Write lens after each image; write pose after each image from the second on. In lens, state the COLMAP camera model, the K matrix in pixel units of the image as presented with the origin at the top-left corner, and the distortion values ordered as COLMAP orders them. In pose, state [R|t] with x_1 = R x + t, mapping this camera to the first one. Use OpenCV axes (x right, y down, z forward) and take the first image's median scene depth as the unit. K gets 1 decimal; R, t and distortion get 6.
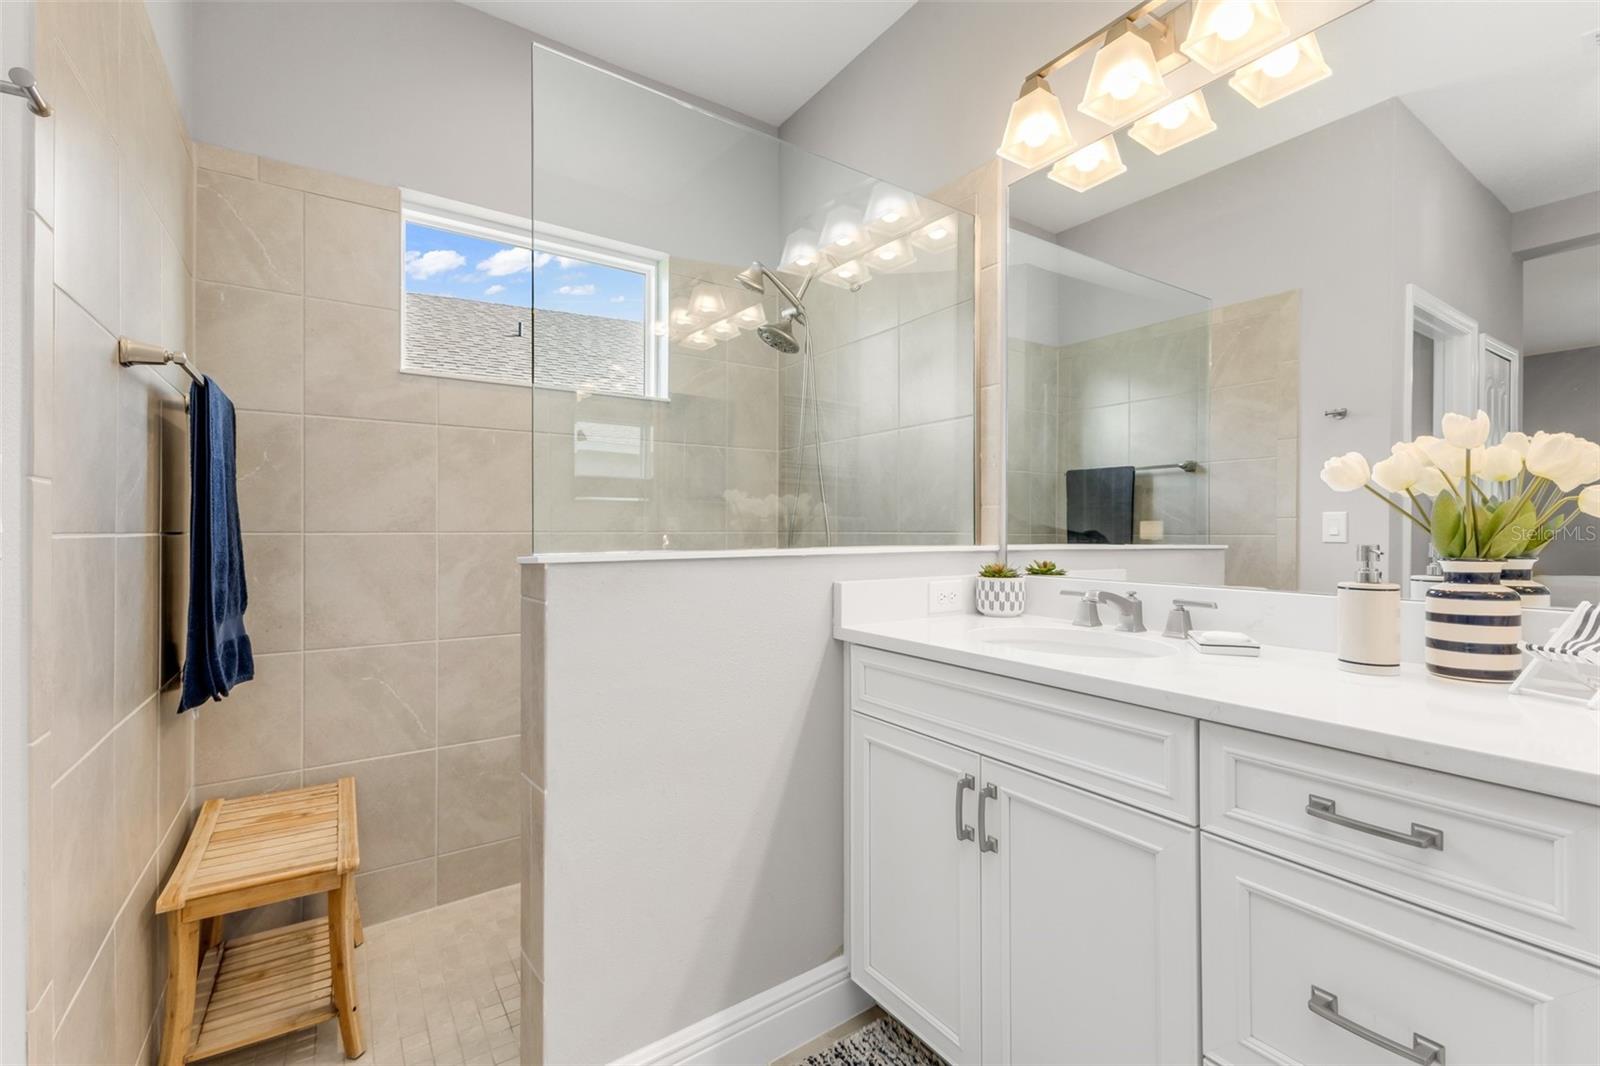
lens RADIAL K [[688.0, 0, 800.7], [0, 688.0, 529.1], [0, 0, 1]] dist [0.026553, -0.014080]
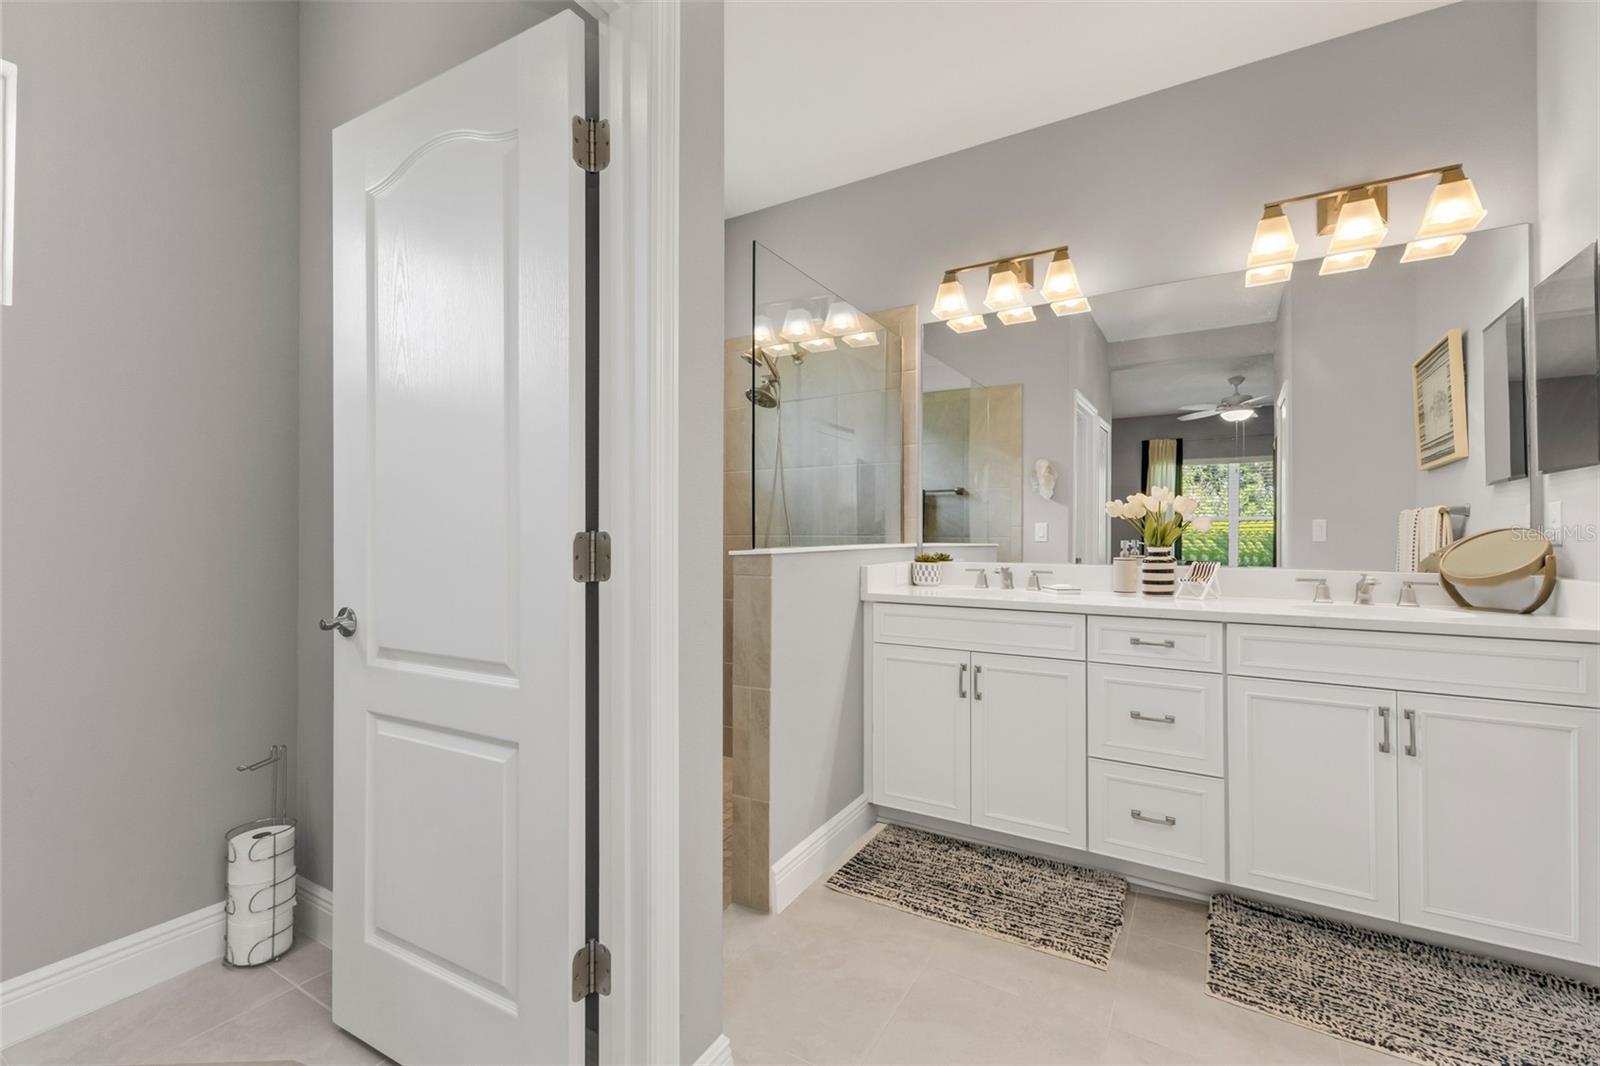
lens RADIAL K [[702.5, 0, 804.4], [0, 702.5, 530.0], [0, 0, 1]] dist [0.005284, -0.000425]
pose [[0.901880, 0.003077, 0.431976, -0.988648], [-0.001486, 0.999991, -0.004021, -0.001999], [-0.431984, 0.002985, 0.901876, -0.553221]]
